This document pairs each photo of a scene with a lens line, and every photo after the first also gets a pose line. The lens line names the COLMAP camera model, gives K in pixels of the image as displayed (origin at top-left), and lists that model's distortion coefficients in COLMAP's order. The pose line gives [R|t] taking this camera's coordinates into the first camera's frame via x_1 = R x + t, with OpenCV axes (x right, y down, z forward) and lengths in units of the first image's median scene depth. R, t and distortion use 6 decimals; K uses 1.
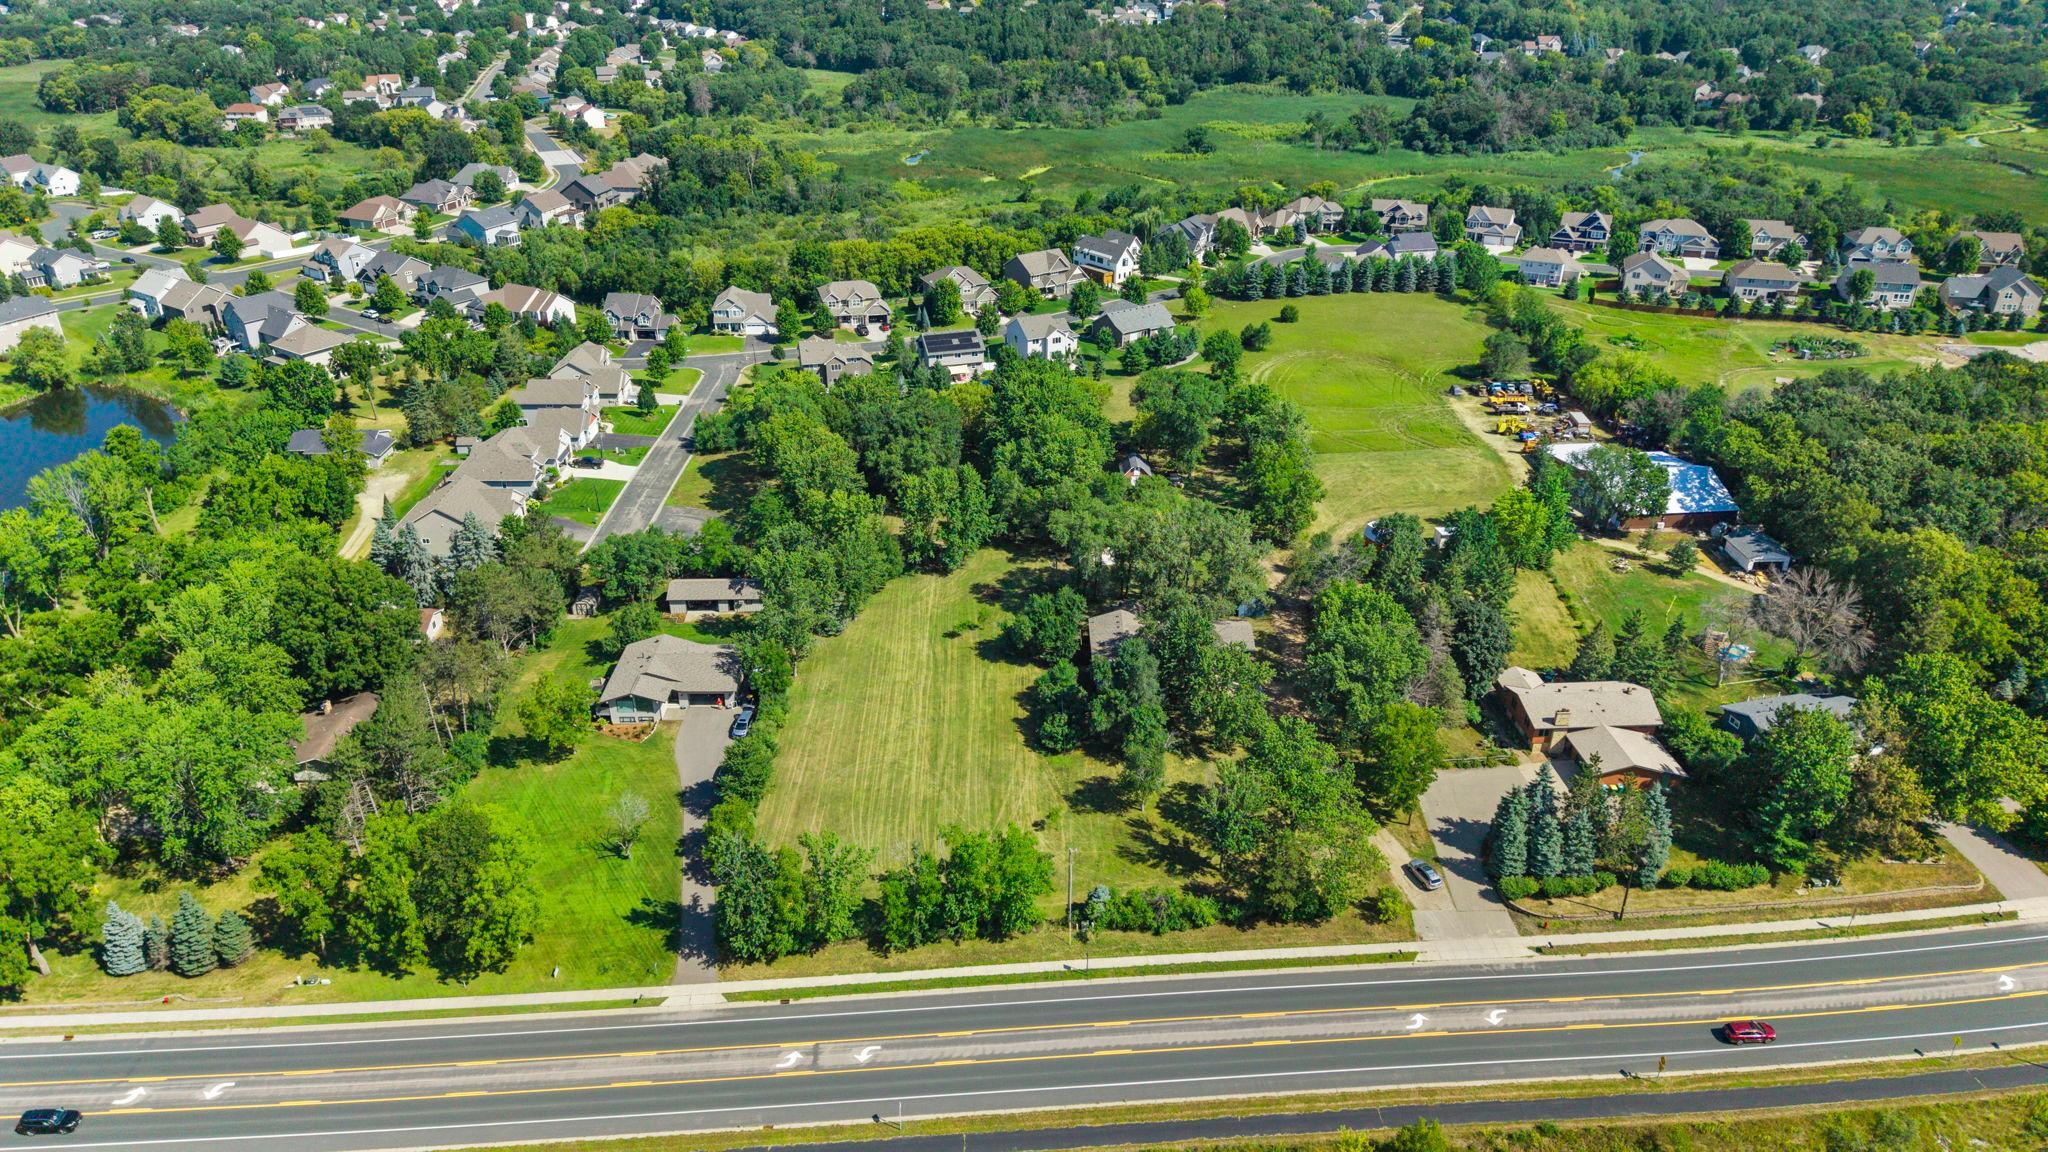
lens RADIAL K [[1336.7, 0, 1024.1], [0, 1336.7, 583.4], [0, 0, 1]] dist [0.022454, -0.022309]
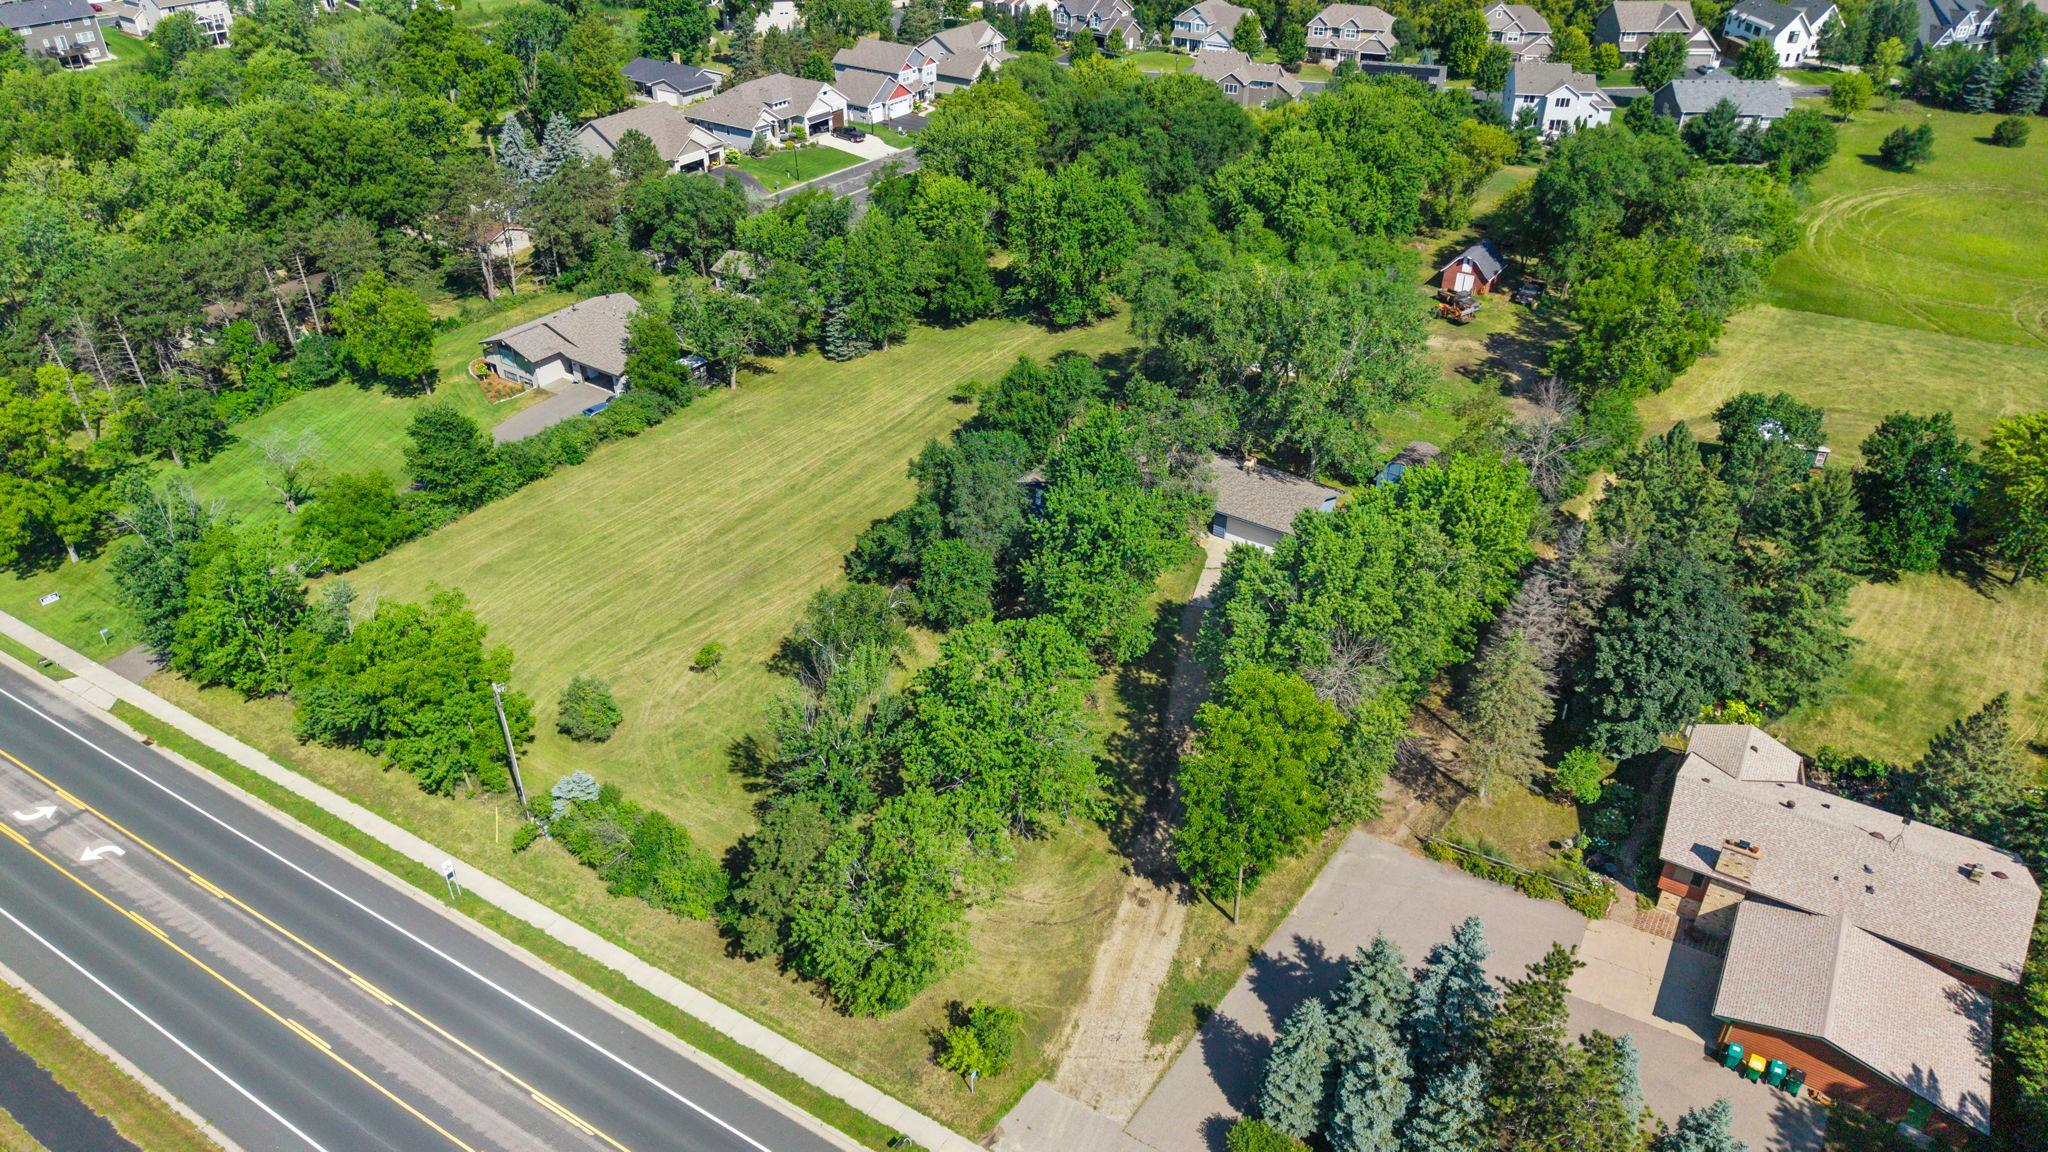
lens RADIAL K [[1357.7, 0, 1026.1], [0, 1357.7, 581.5], [0, 0, 1]] dist [0.026139, -0.026969]
pose [[0.820787, 0.313180, -0.477731, 0.261566], [-0.263281, 0.949592, 0.170172, 0.001434], [0.506944, -0.013898, 0.861867, 0.341519]]
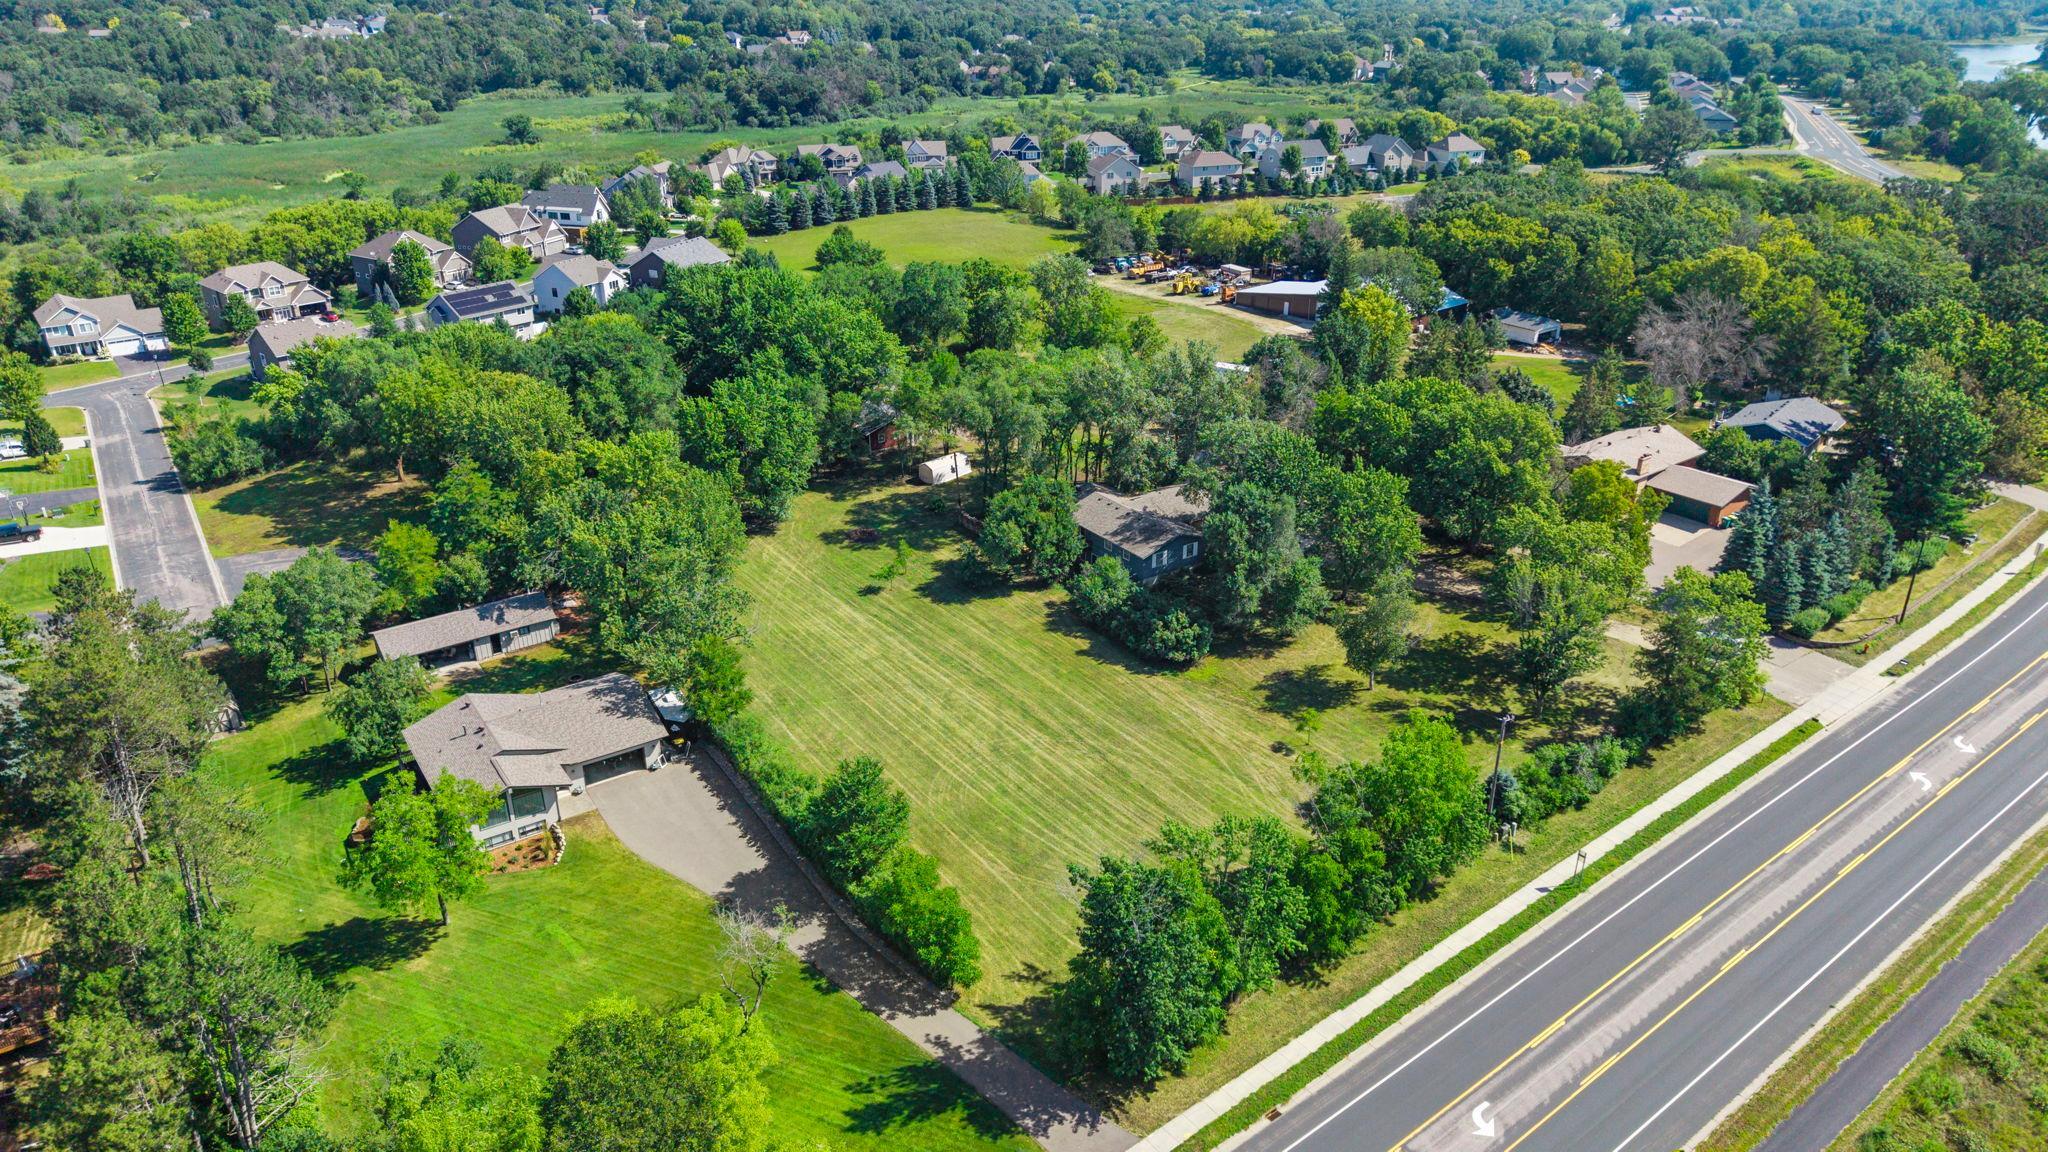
lens RADIAL K [[1336.7, 0, 1024.1], [0, 1336.7, 583.4], [0, 0, 1]] dist [0.022454, -0.022309]
pose [[0.831856, -0.239277, 0.500761, -0.266828], [0.258639, 0.965455, 0.031673, 0.027385], [-0.491041, 0.103169, 0.865006, 0.291227]]
